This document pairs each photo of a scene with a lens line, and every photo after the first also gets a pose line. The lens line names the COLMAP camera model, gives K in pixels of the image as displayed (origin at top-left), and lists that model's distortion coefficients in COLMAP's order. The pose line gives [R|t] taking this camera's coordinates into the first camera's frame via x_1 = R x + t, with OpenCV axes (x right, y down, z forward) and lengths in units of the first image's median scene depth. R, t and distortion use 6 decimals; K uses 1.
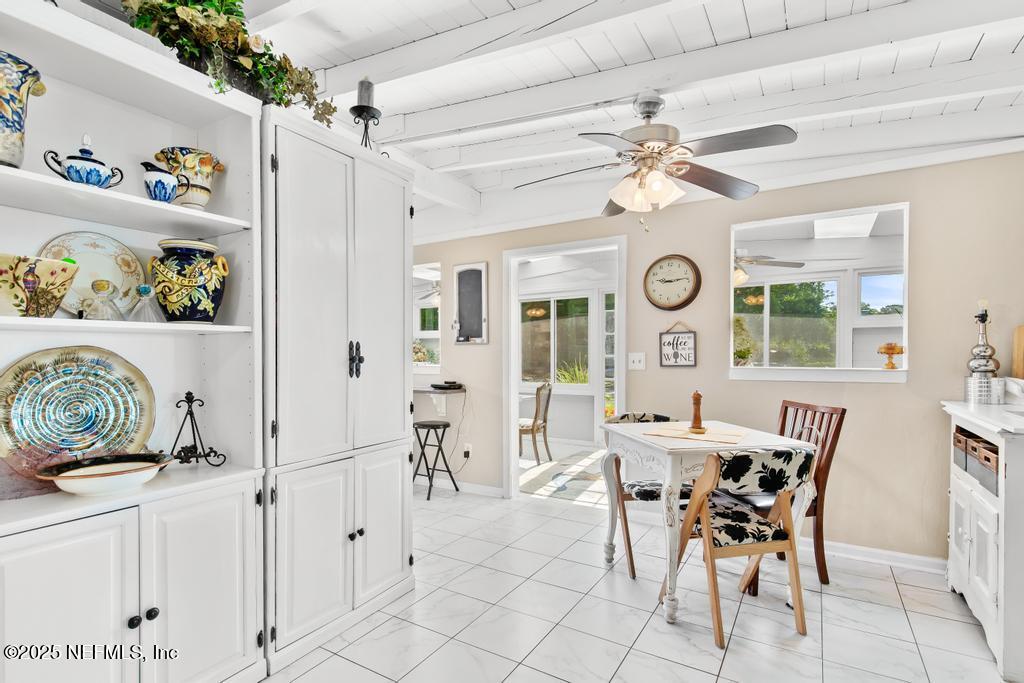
lens RADIAL K [[515.8, 0, 507.5], [0, 515.8, 361.6], [0, 0, 1]] dist [0.003537, 0.000215]
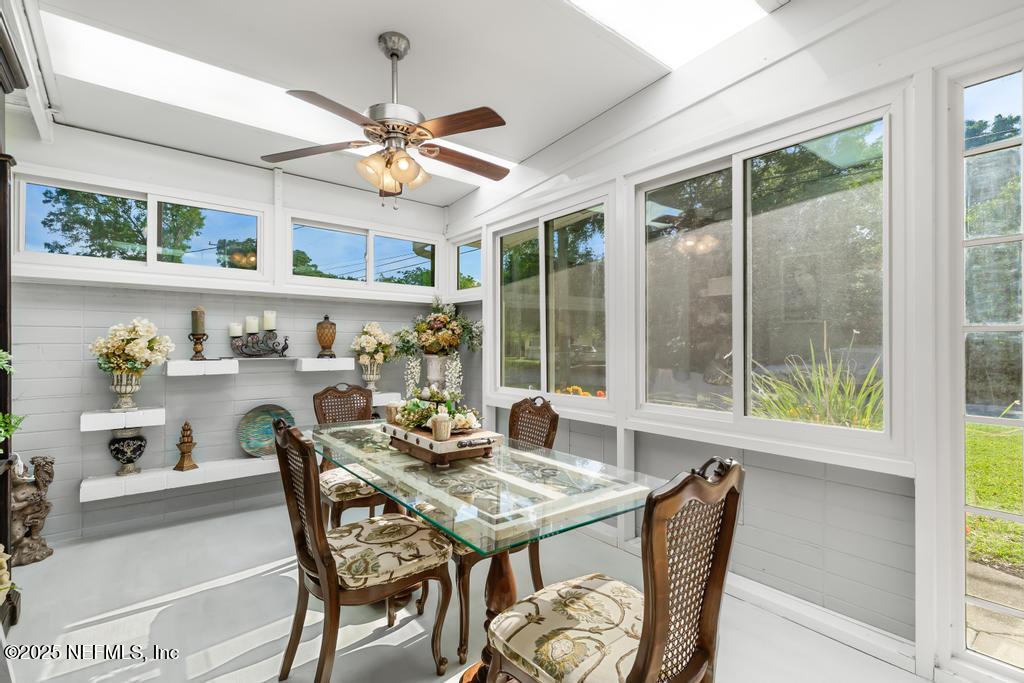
lens RADIAL K [[467.4, 0, 513.6], [0, 467.4, 341.6], [0, 0, 1]] dist [0.001837, -0.000104]
pose [[0.939205, -0.000193, -0.343356, 0.118136], [-0.005614, 0.999858, -0.015920, 0.002168], [0.343311, 0.016880, 0.939070, 1.430645]]
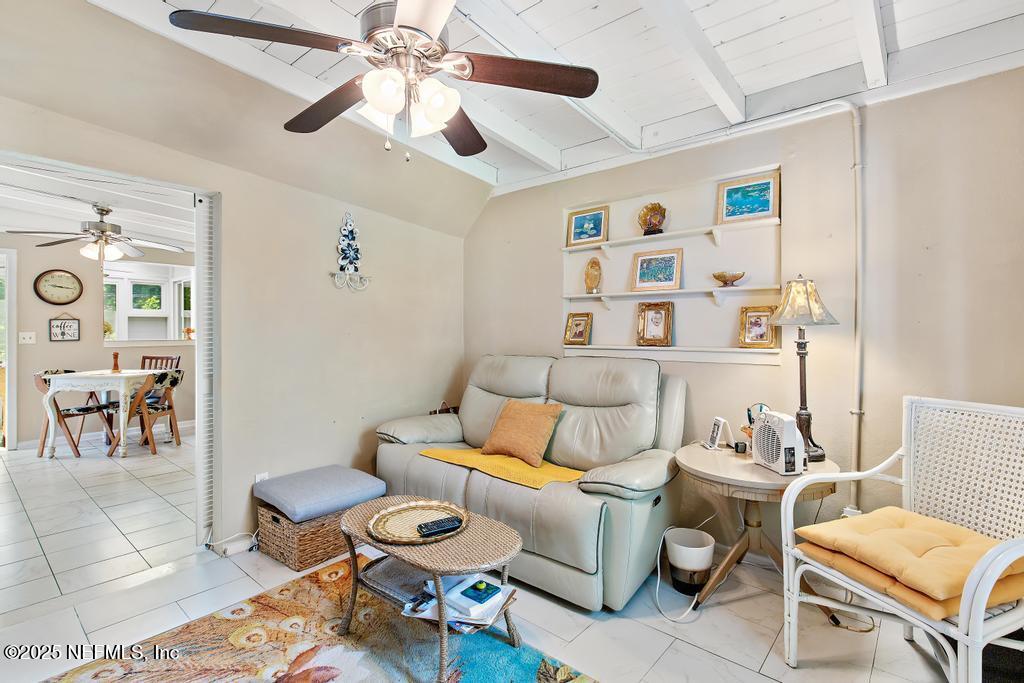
lens RADIAL K [[467.4, 0, 516.1], [0, 467.4, 330.7], [0, 0, 1]] dist [0.001837, -0.000104]
pose [[0.146297, 0.003723, 0.989234, -0.915128], [0.018120, 0.999815, -0.006443, 0.013468], [-0.989075, 0.018868, 0.146202, -0.605593]]
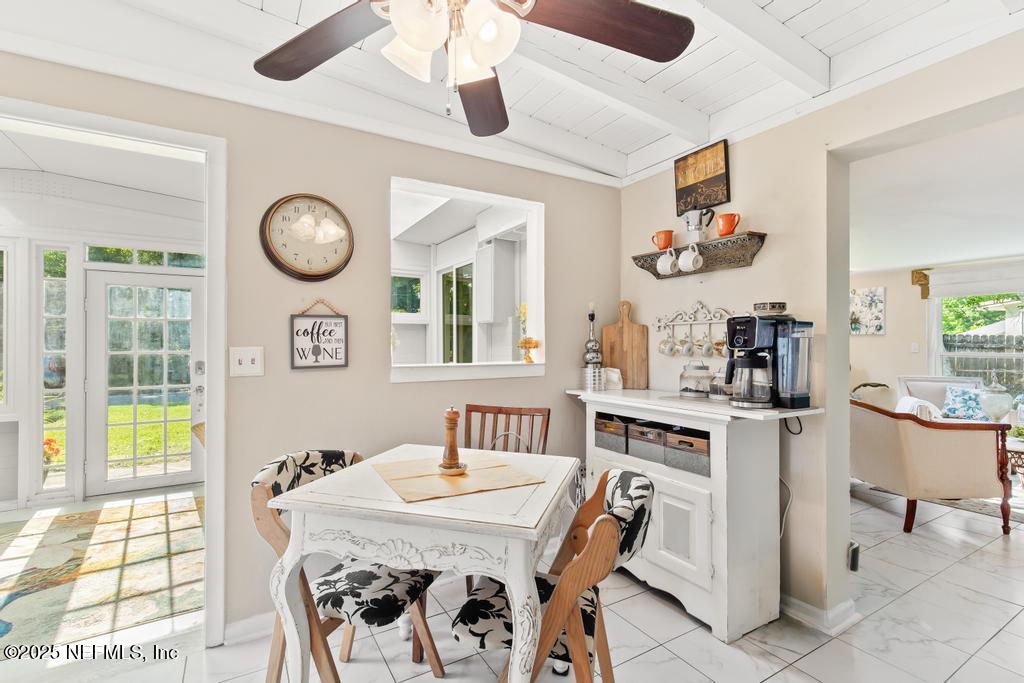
lens RADIAL K [[467.4, 0, 513.2], [0, 467.4, 343.2], [0, 0, 1]] dist [0.001837, -0.000104]
pose [[0.468222, 0.007733, 0.883577, -0.078964], [0.015187, 0.999744, -0.016798, -0.008156], [-0.883480, 0.021285, 0.467985, 0.515233]]
